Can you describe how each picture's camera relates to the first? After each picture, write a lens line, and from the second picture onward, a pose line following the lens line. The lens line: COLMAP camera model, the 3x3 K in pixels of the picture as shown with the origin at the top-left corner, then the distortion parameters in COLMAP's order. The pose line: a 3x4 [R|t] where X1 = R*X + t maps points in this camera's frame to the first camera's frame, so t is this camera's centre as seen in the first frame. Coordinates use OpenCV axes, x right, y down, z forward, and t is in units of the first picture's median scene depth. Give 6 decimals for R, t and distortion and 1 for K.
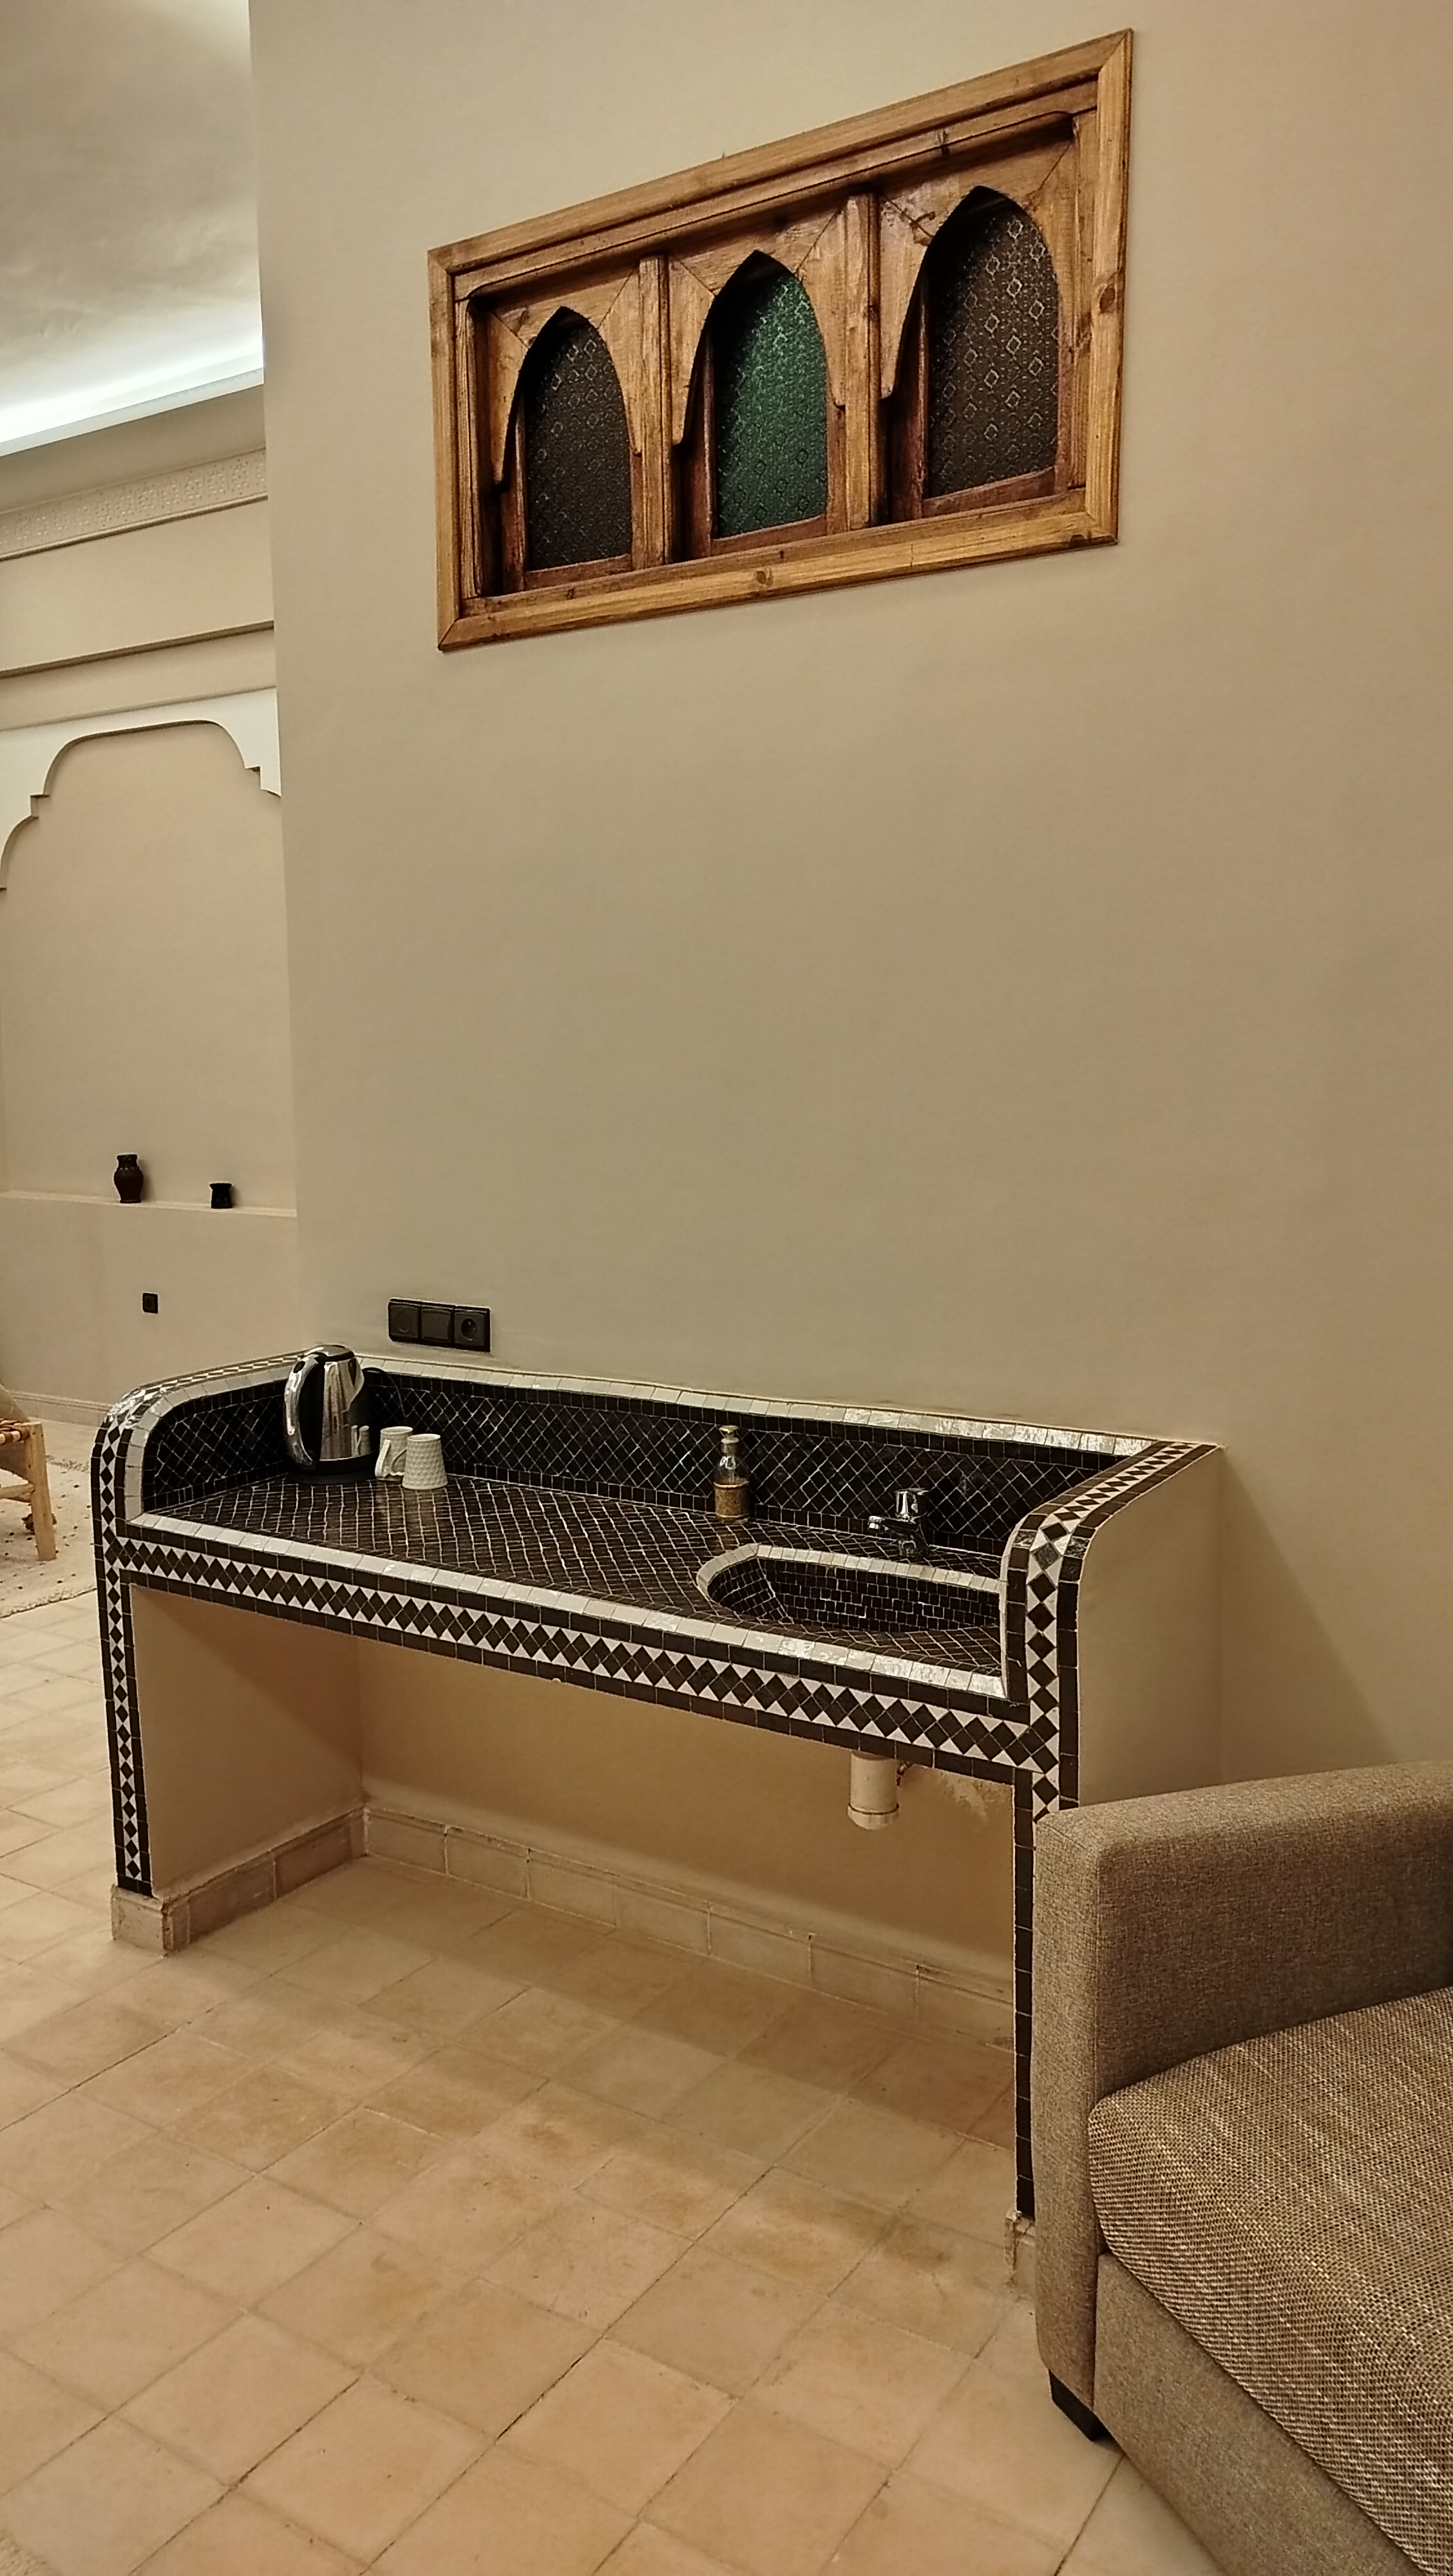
lens RADIAL K [[1819.1, 0, 739.5], [0, 1819.1, 1289.3], [0, 0, 1]] dist [-0.000361, 0.006600]
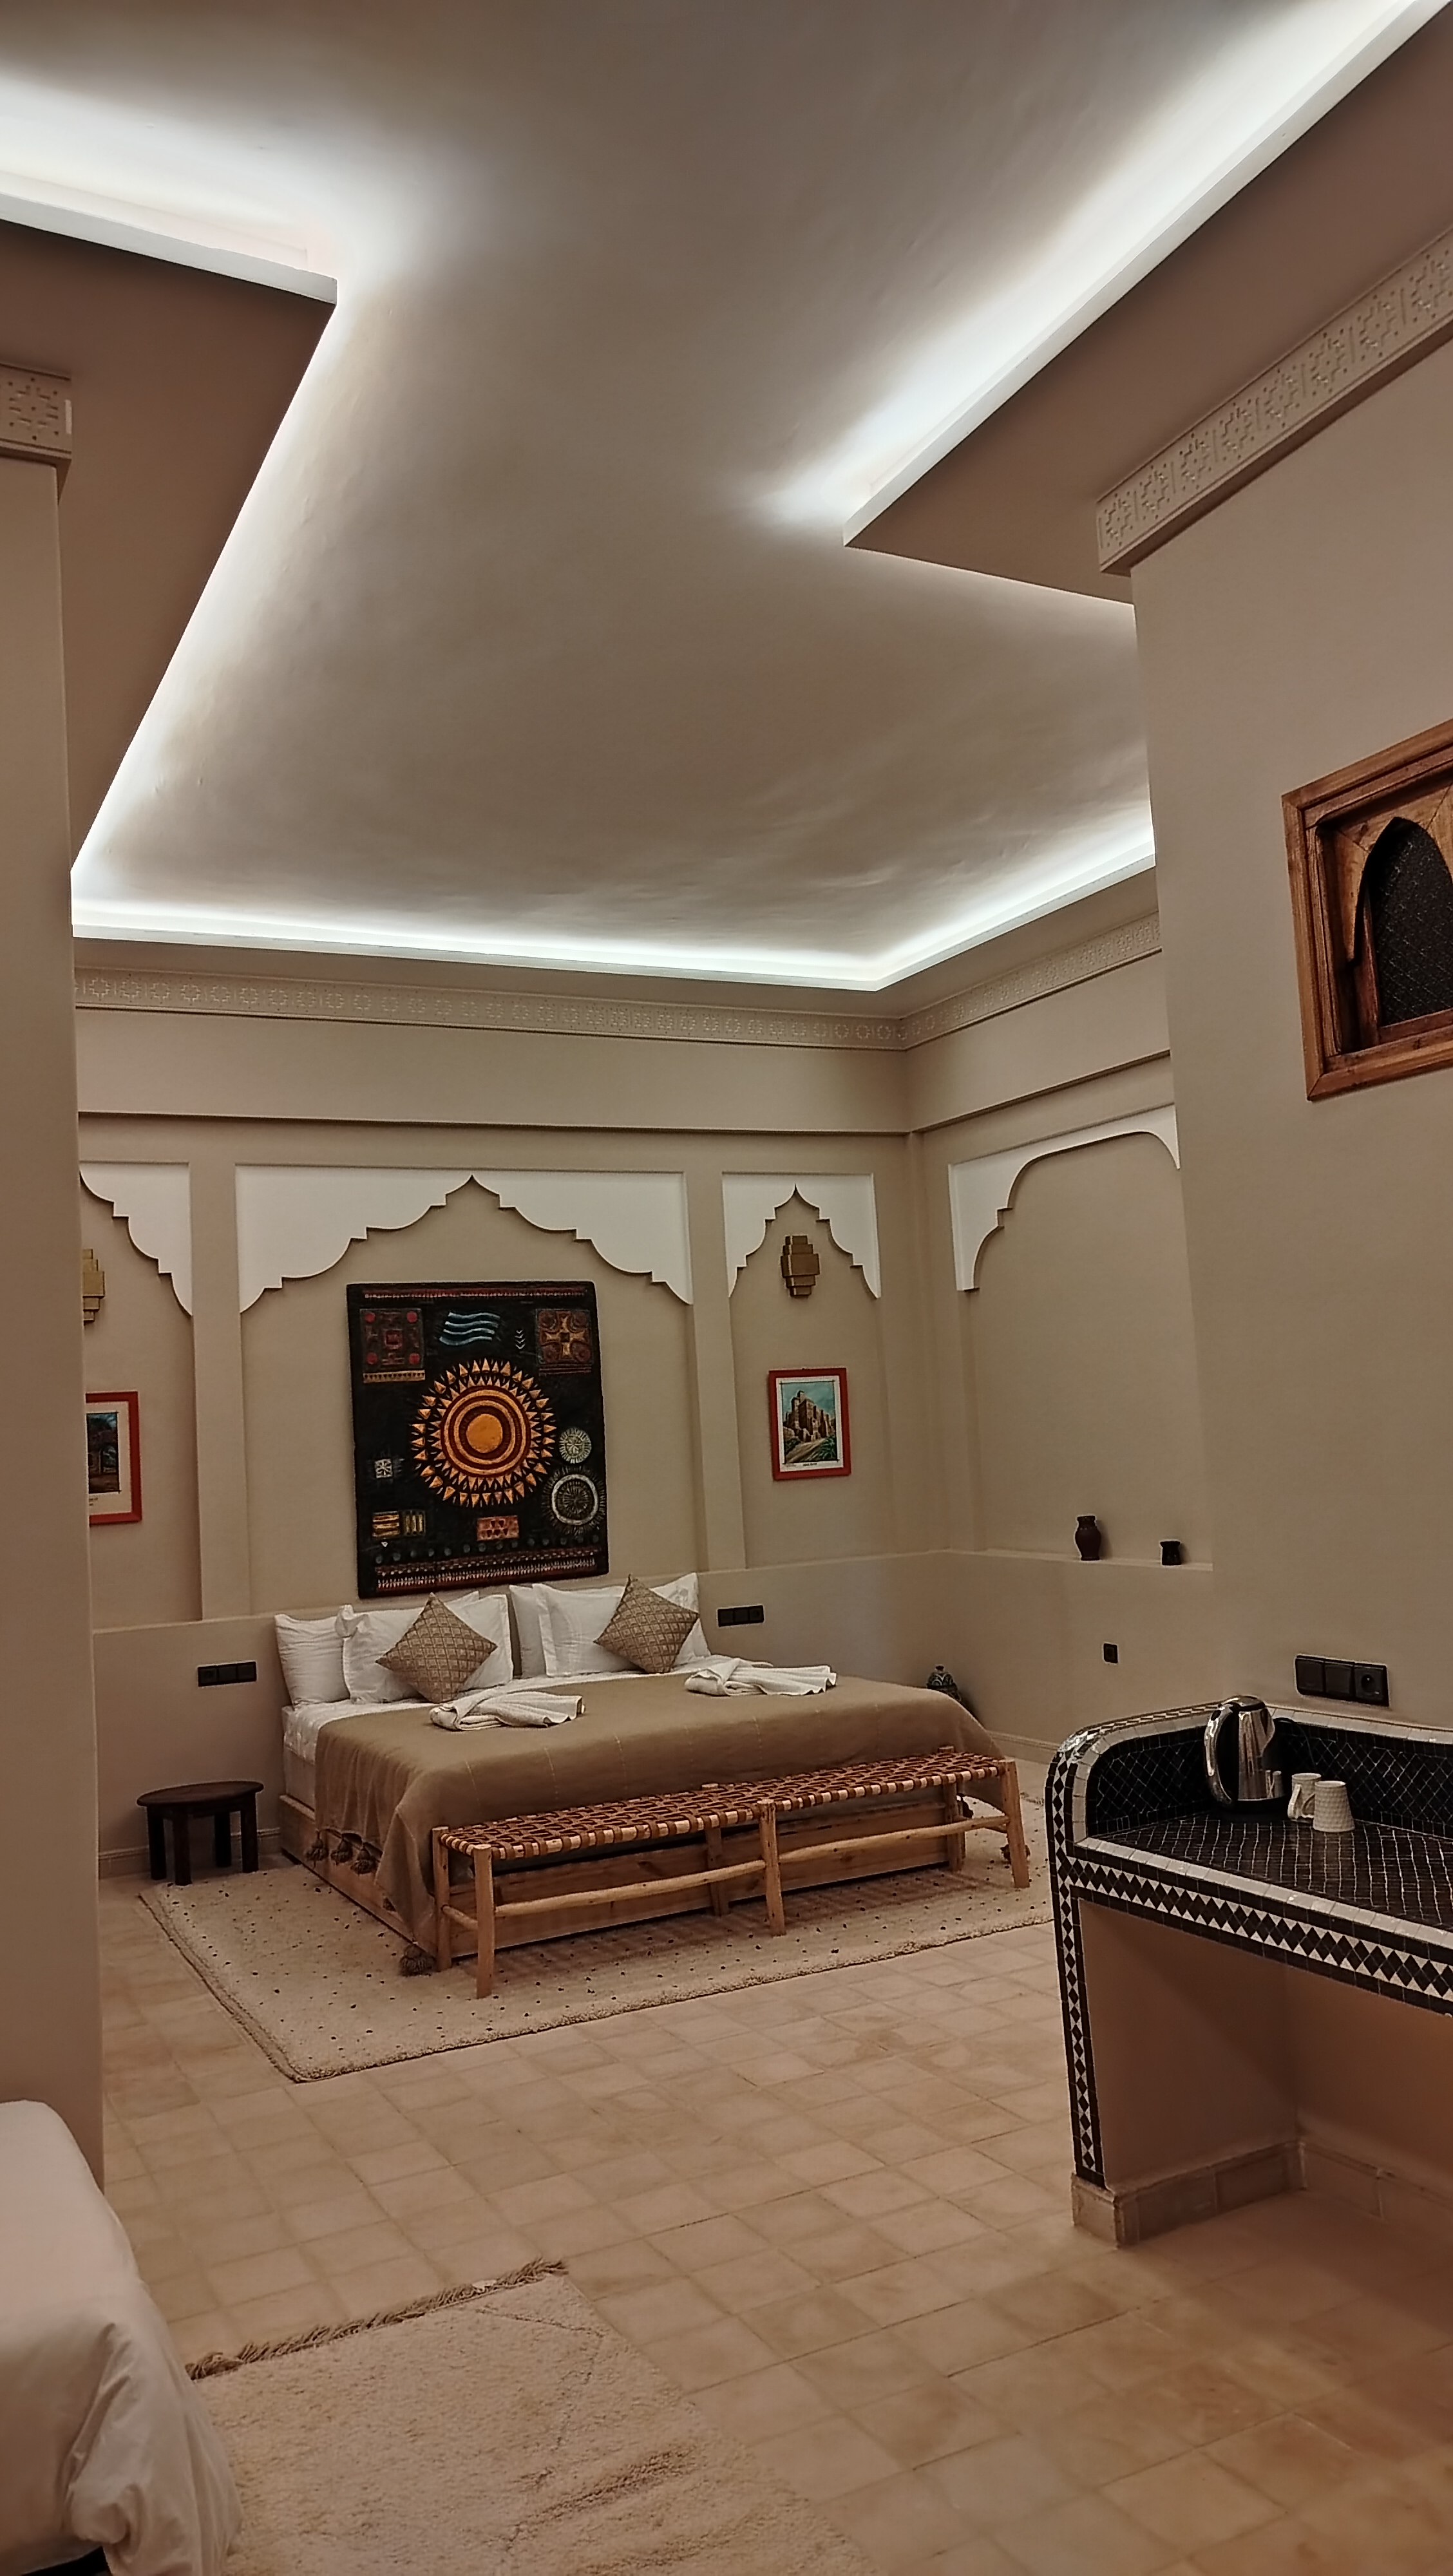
lens RADIAL K [[1819.1, 0, 718.7], [0, 1819.1, 1288.1], [0, 0, 1]] dist [-0.000361, 0.006600]
pose [[0.862902, -0.084599, -0.498239, 0.085877], [-0.010902, 0.982544, -0.185713, -0.005755], [0.505253, 0.165684, 0.846917, -0.185240]]
